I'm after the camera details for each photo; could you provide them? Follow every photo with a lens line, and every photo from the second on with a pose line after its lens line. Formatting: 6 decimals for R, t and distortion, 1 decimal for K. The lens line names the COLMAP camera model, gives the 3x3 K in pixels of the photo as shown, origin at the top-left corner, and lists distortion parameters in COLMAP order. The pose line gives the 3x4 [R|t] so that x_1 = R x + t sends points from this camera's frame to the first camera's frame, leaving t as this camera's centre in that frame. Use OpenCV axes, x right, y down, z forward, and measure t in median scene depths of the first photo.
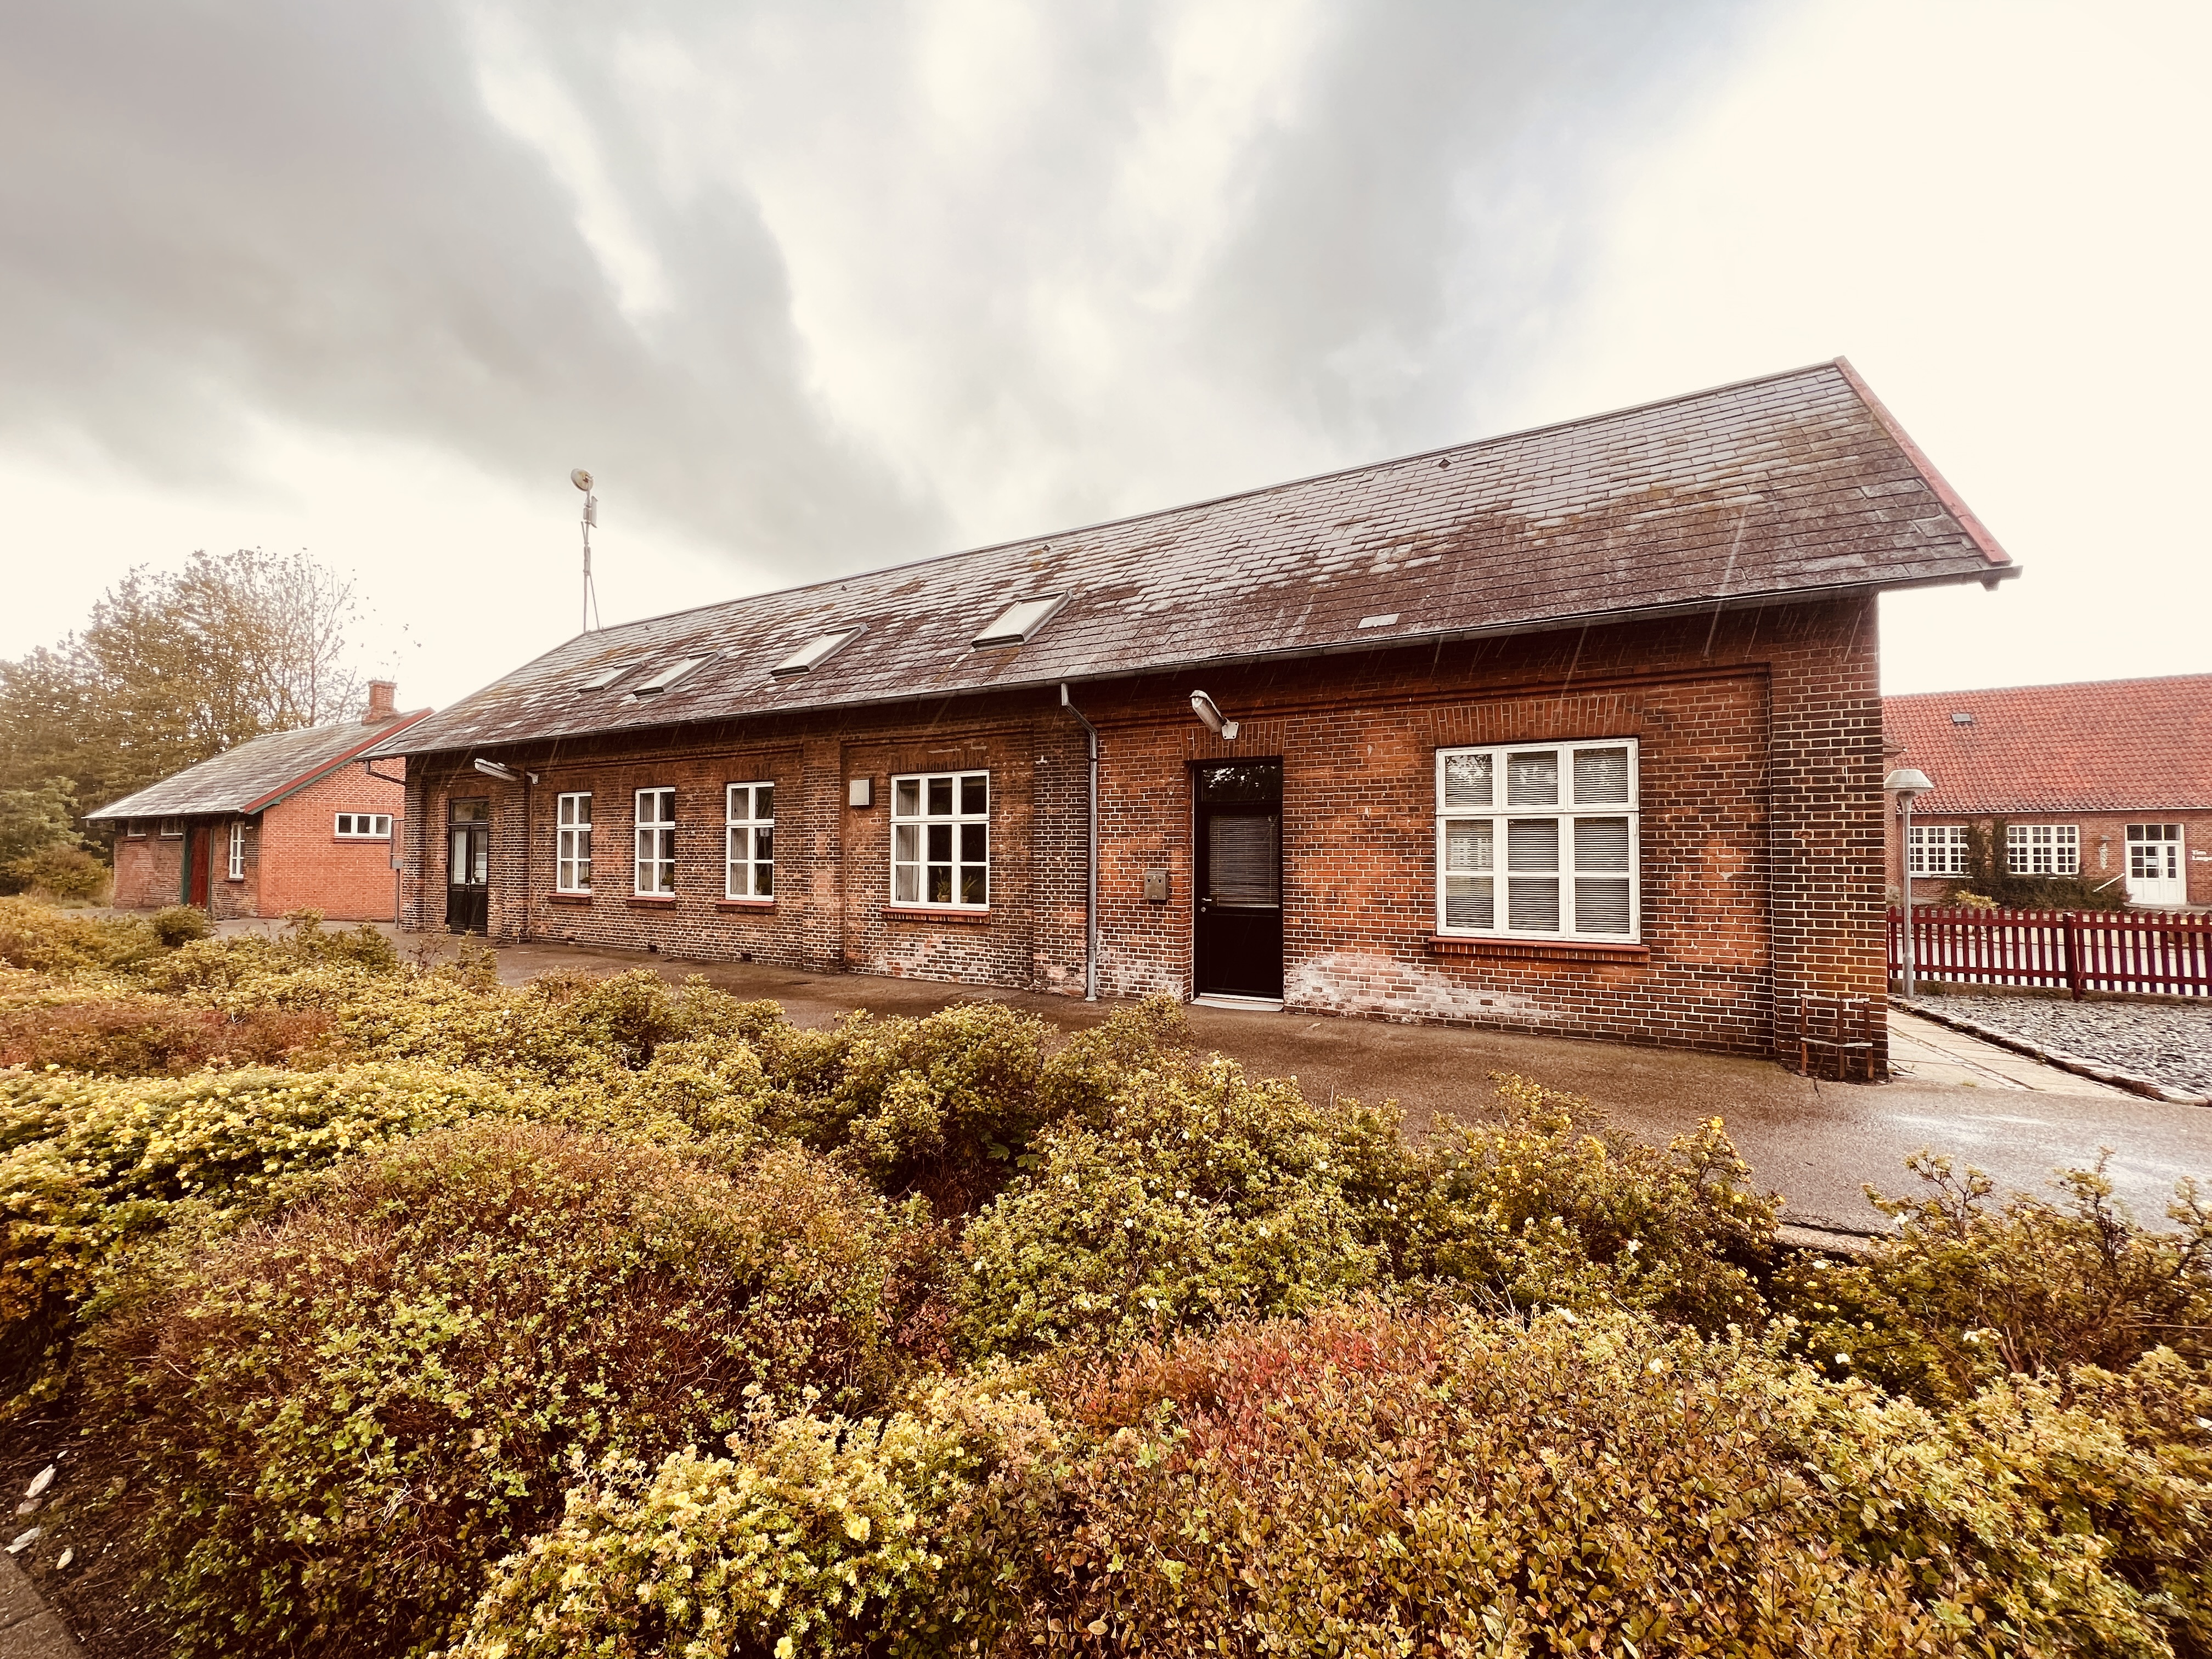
lens RADIAL K [[877.1, 0, 1109.2], [0, 877.1, 836.4], [0, 0, 1]] dist [0.001983, 0.000813]
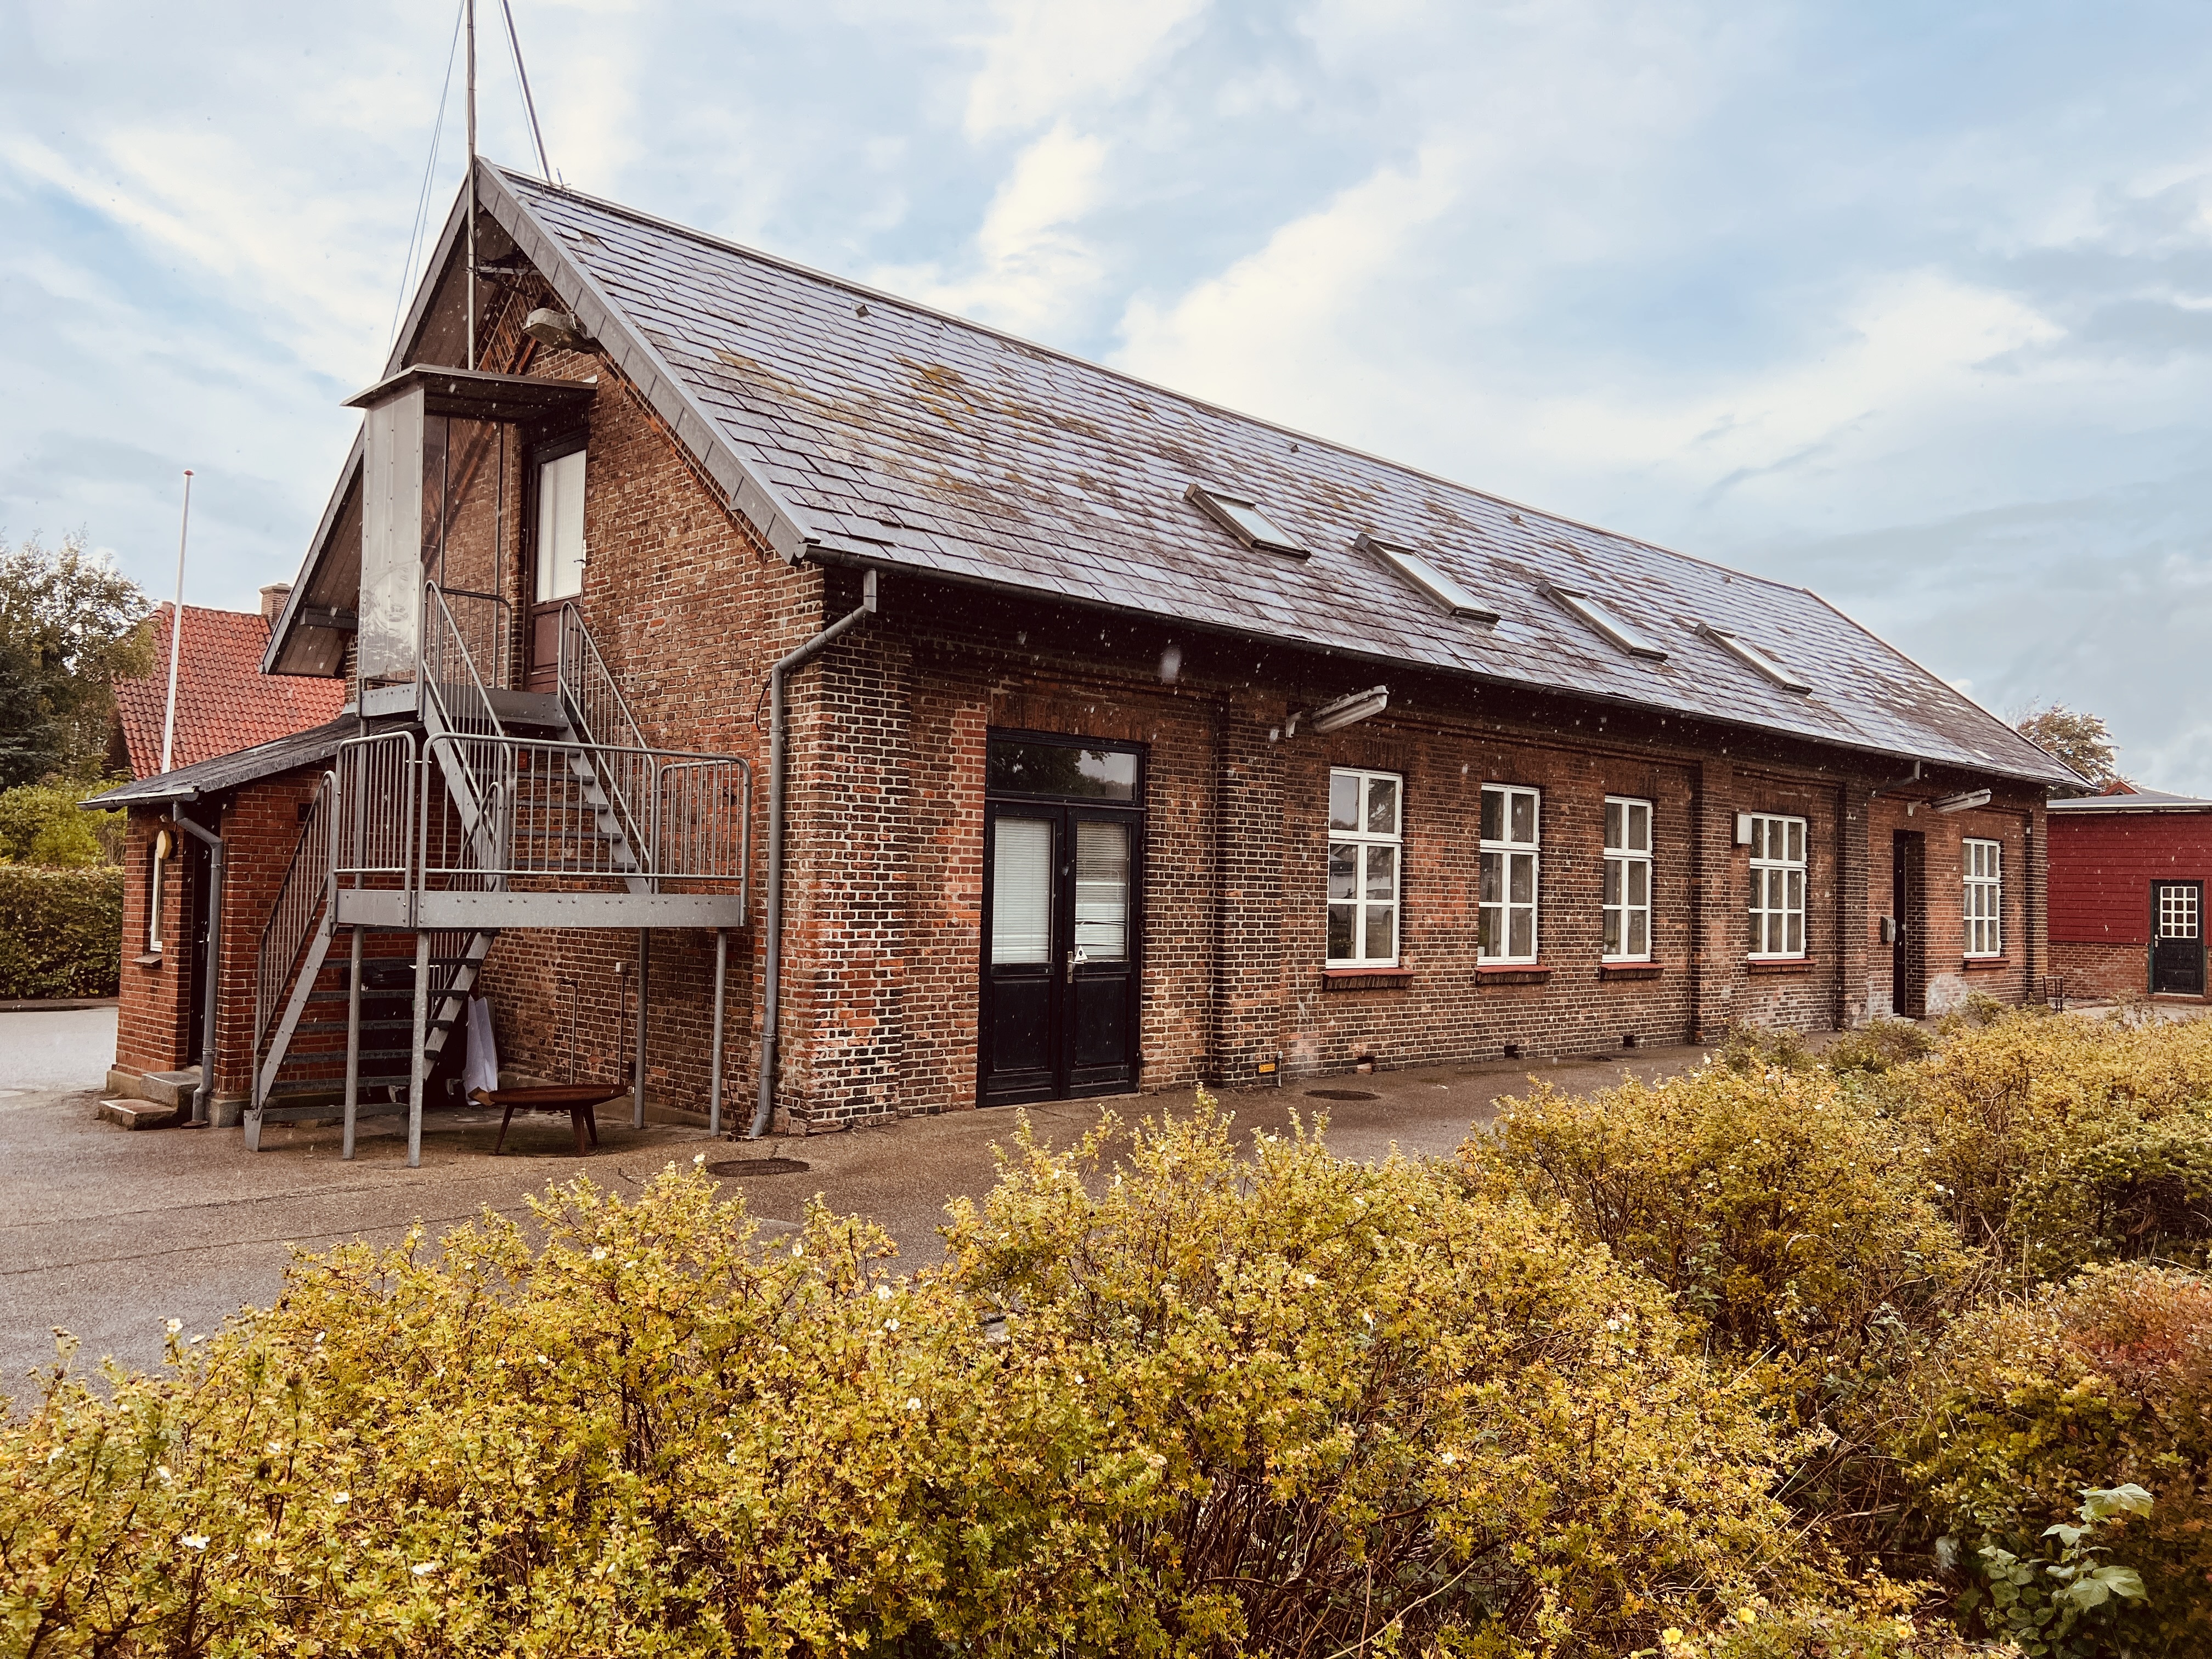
lens RADIAL K [[1660.6, 0, 1106.0], [0, 1660.6, 829.5], [0, 0, 1]] dist [0.126881, -0.164542]
pose [[0.271835, 0.029795, 0.961882, -2.162863], [-0.057463, 0.998240, -0.014681, 0.010113], [-0.960627, -0.051282, 0.273069, 1.204643]]
